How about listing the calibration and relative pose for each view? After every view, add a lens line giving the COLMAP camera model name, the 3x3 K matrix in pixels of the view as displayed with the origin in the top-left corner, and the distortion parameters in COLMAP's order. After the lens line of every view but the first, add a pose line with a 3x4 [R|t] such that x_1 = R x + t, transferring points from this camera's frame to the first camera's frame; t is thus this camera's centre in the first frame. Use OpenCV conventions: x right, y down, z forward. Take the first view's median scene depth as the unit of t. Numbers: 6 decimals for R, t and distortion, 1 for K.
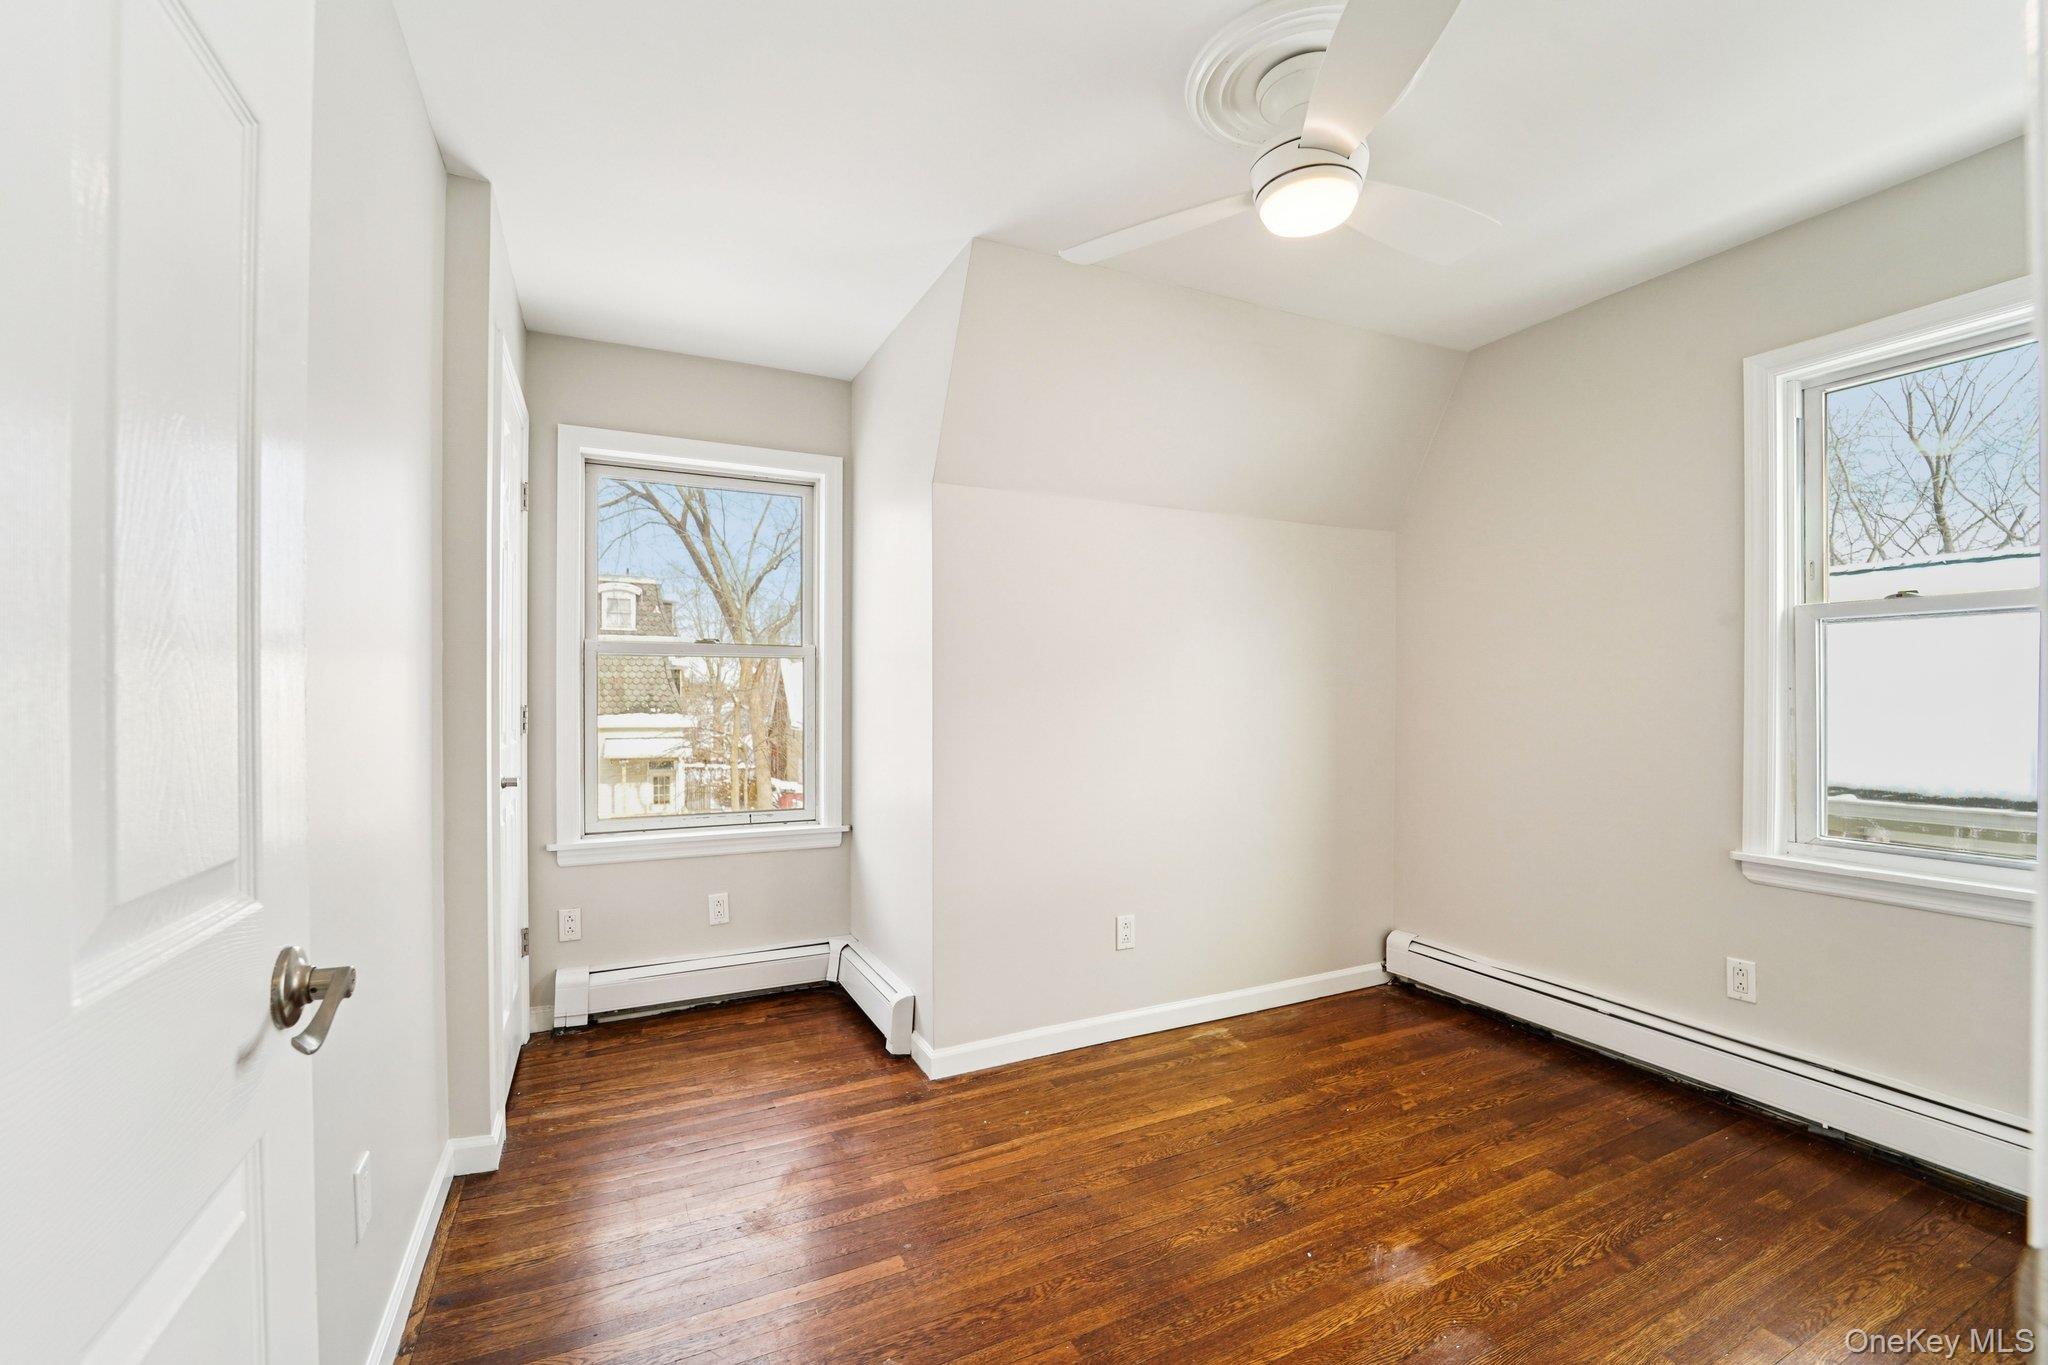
lens RADIAL K [[843.9, 0, 1022.2], [0, 843.9, 685.7], [0, 0, 1]] dist [-0.021499, 0.000047]
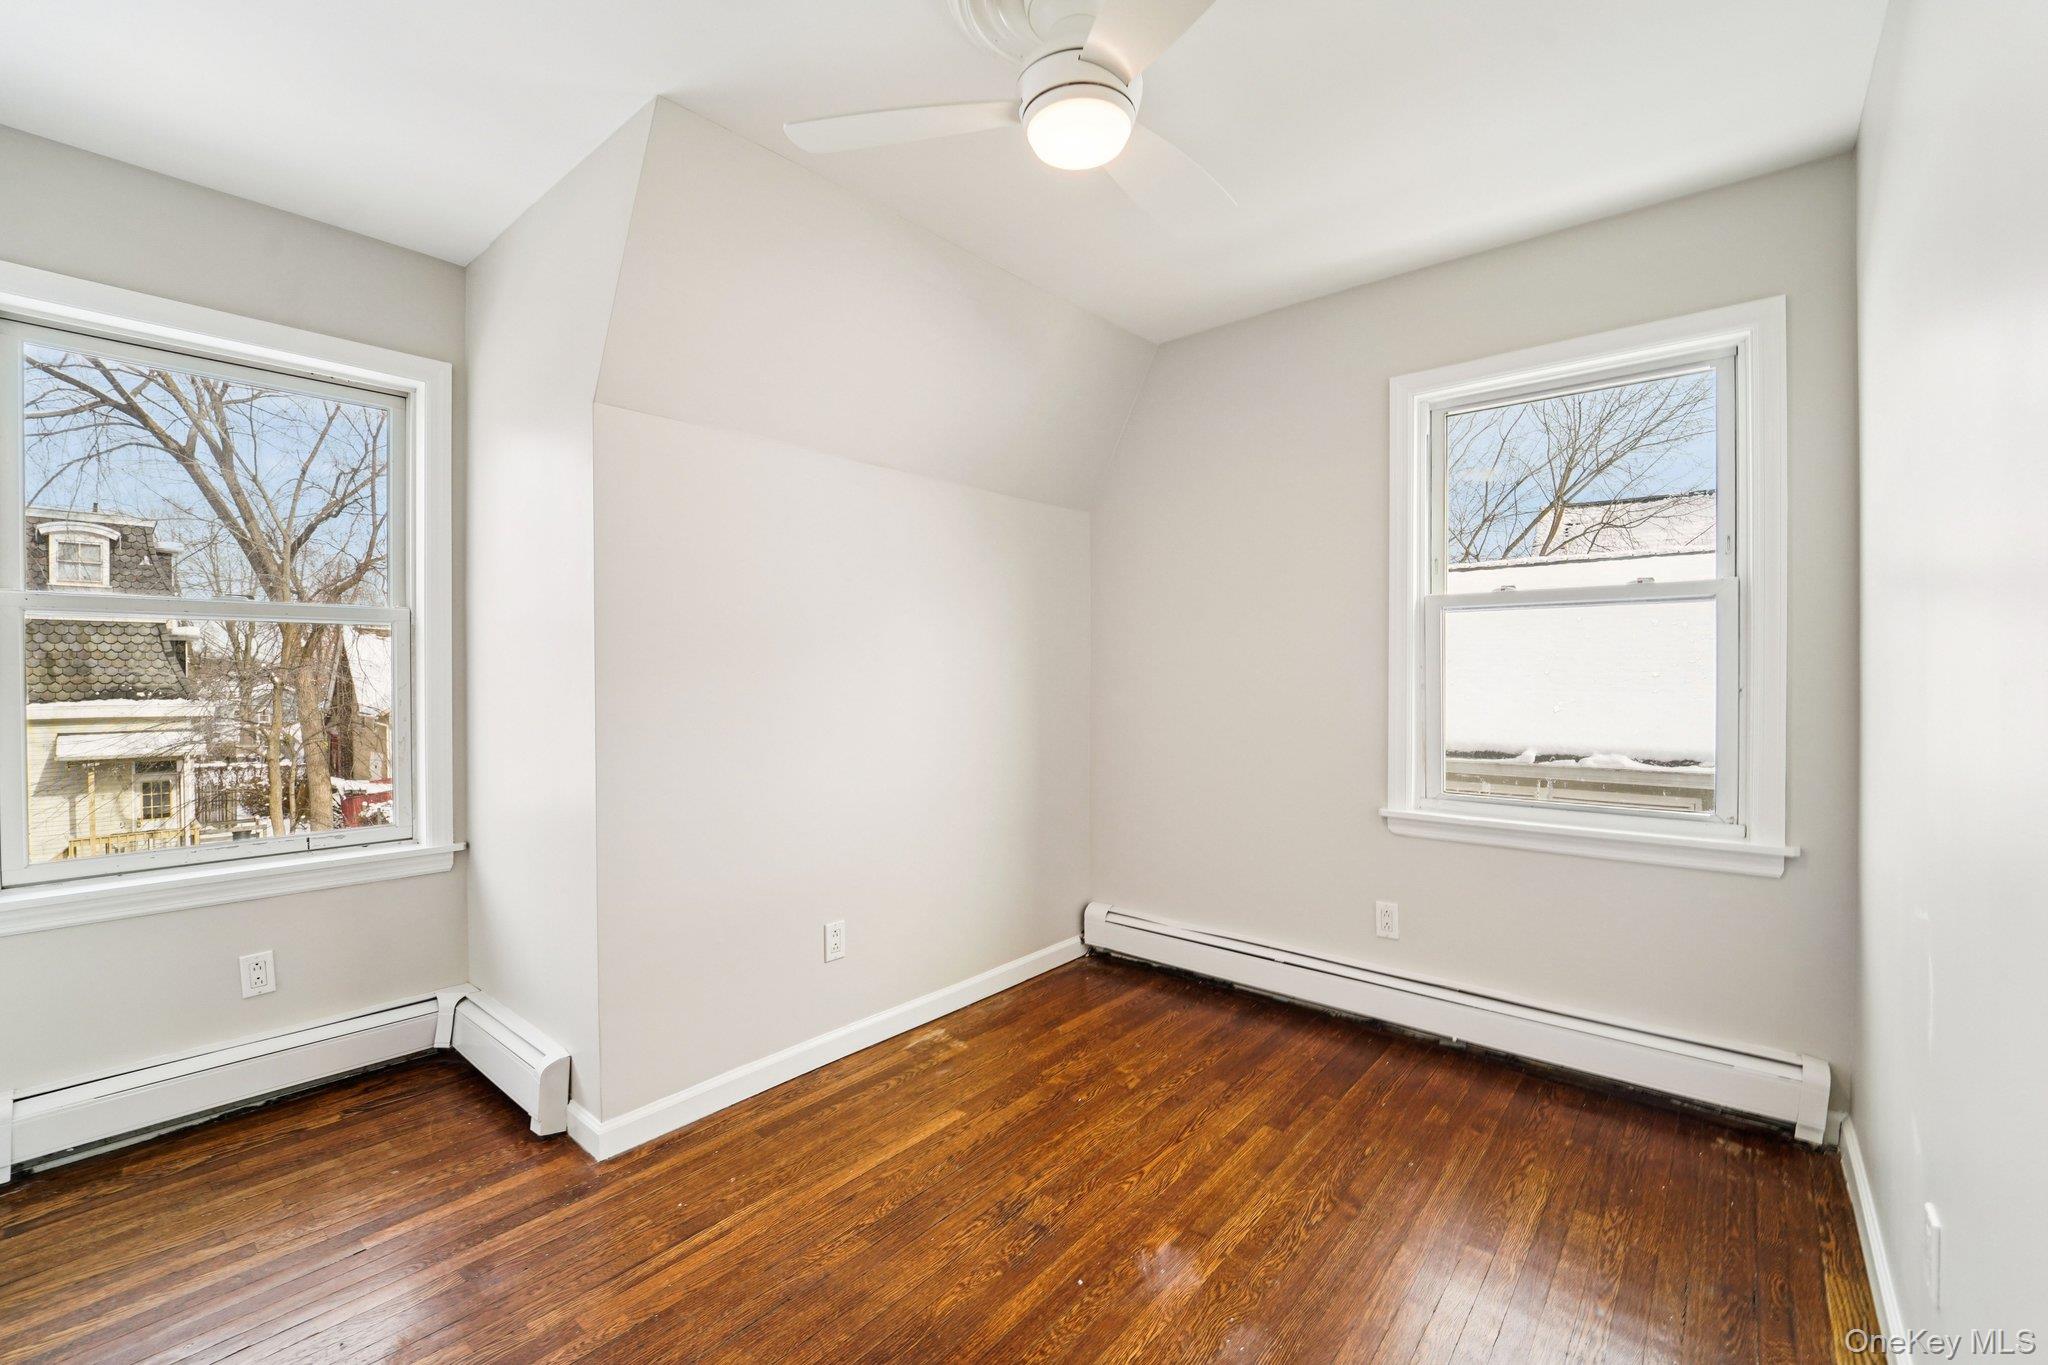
lens RADIAL K [[841.3, 0, 1024.2], [0, 841.3, 676.7], [0, 0, 1]] dist [-0.015891, -0.004938]
pose [[0.917724, -0.003945, 0.397198, -0.050388], [-0.002342, 0.999880, 0.015340, 0.000386], [-0.397211, -0.015008, 0.917605, 0.128528]]
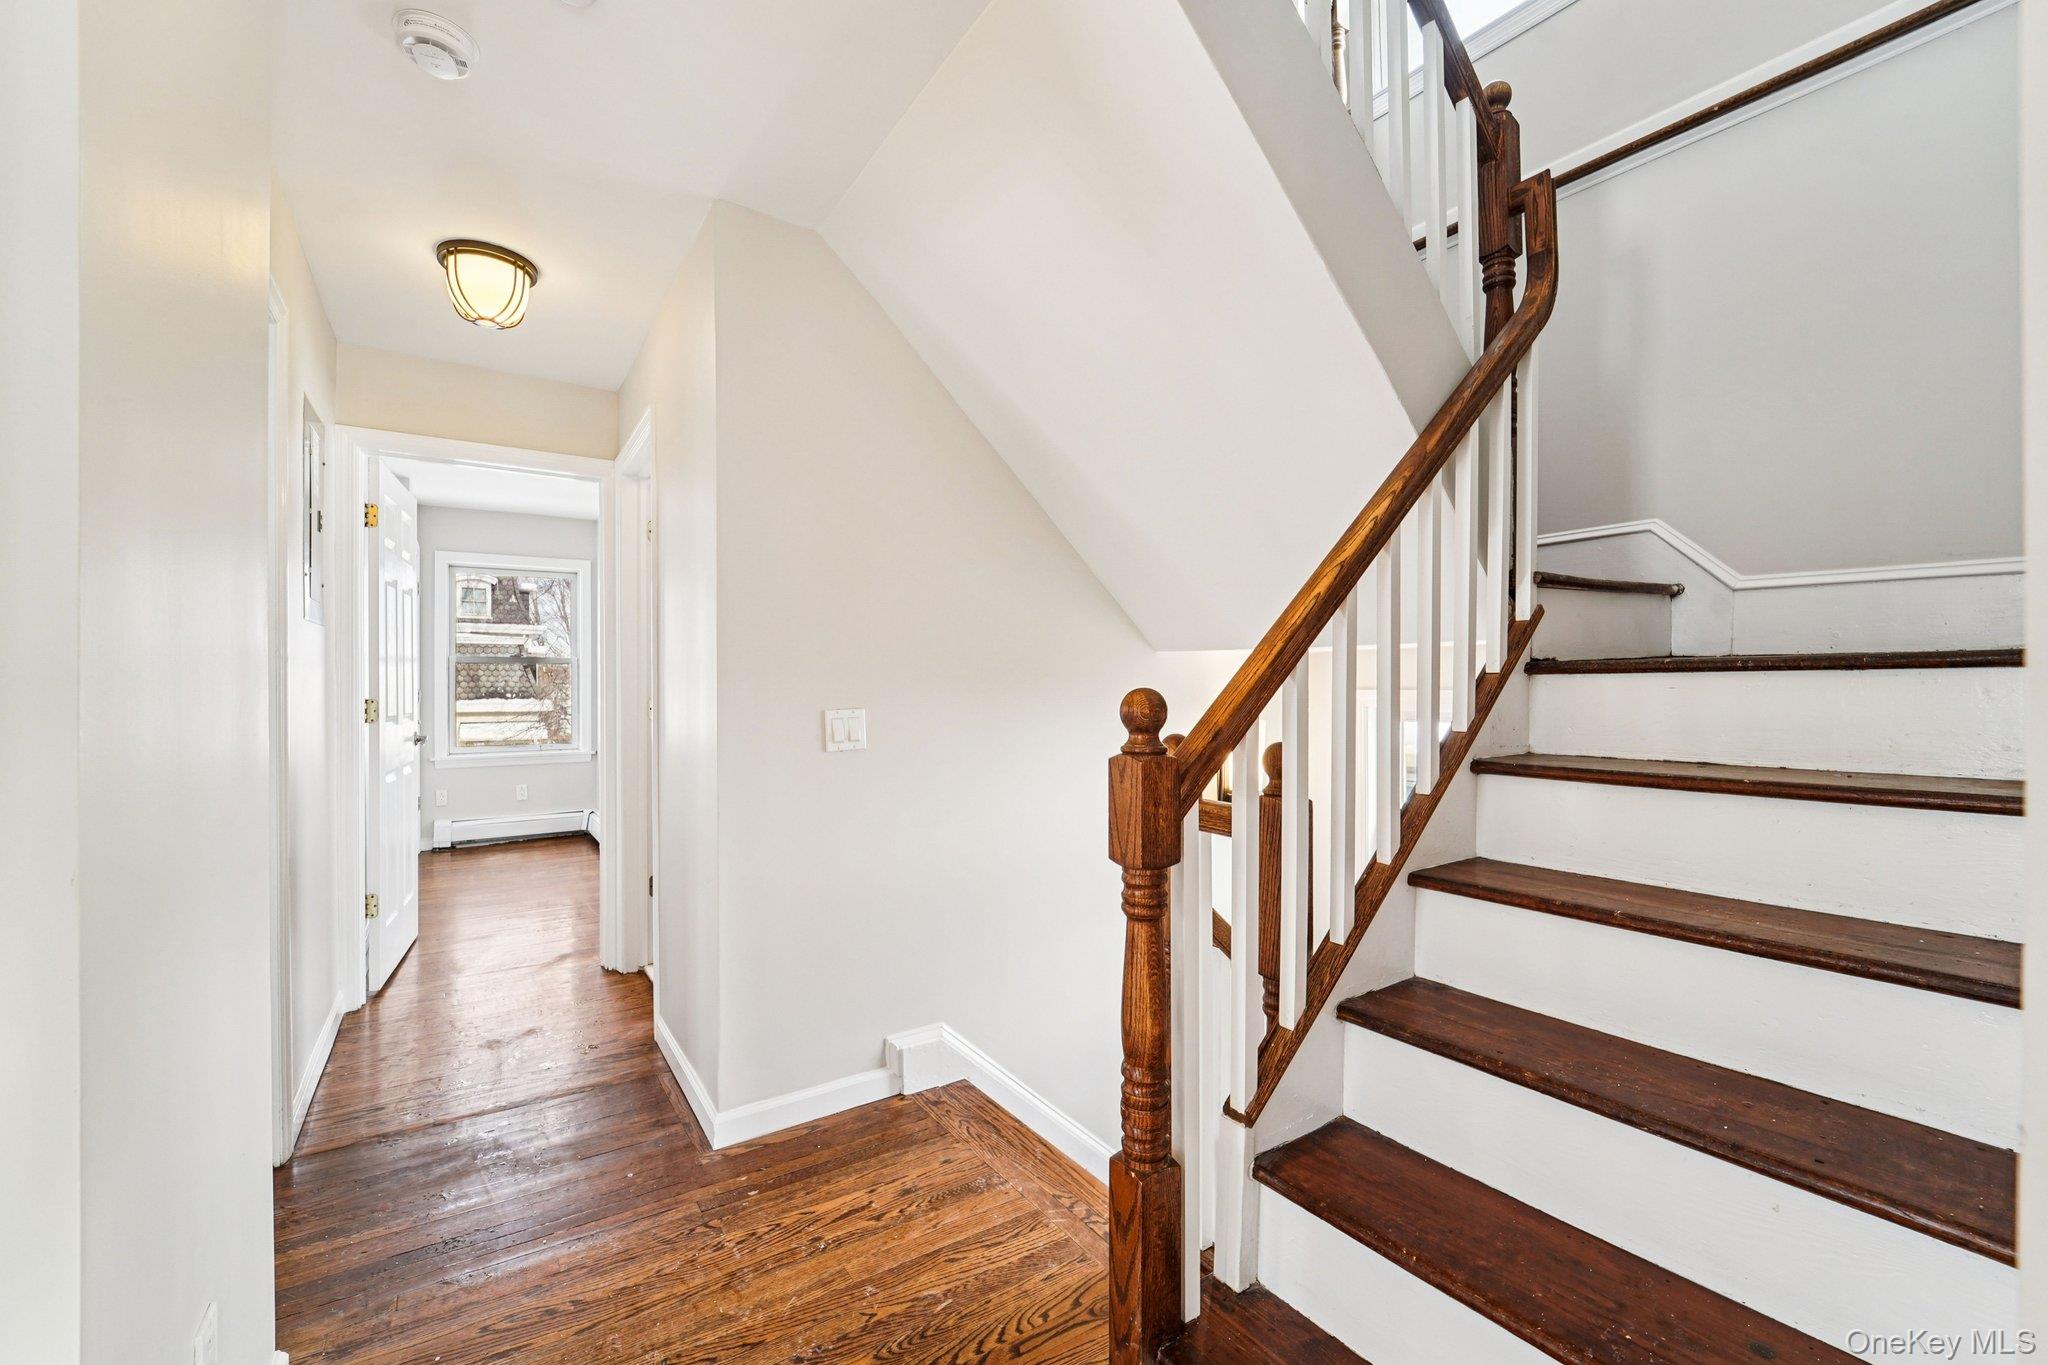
lens RADIAL K [[853.3, 0, 1024.5], [0, 853.3, 683.4], [0, 0, 1]] dist [-0.016558, -0.000073]
pose [[0.992001, -0.000139, 0.126230, 0.711055], [-0.001660, 0.999899, 0.014149, -0.025006], [-0.126219, -0.014245, 0.991900, -1.431806]]
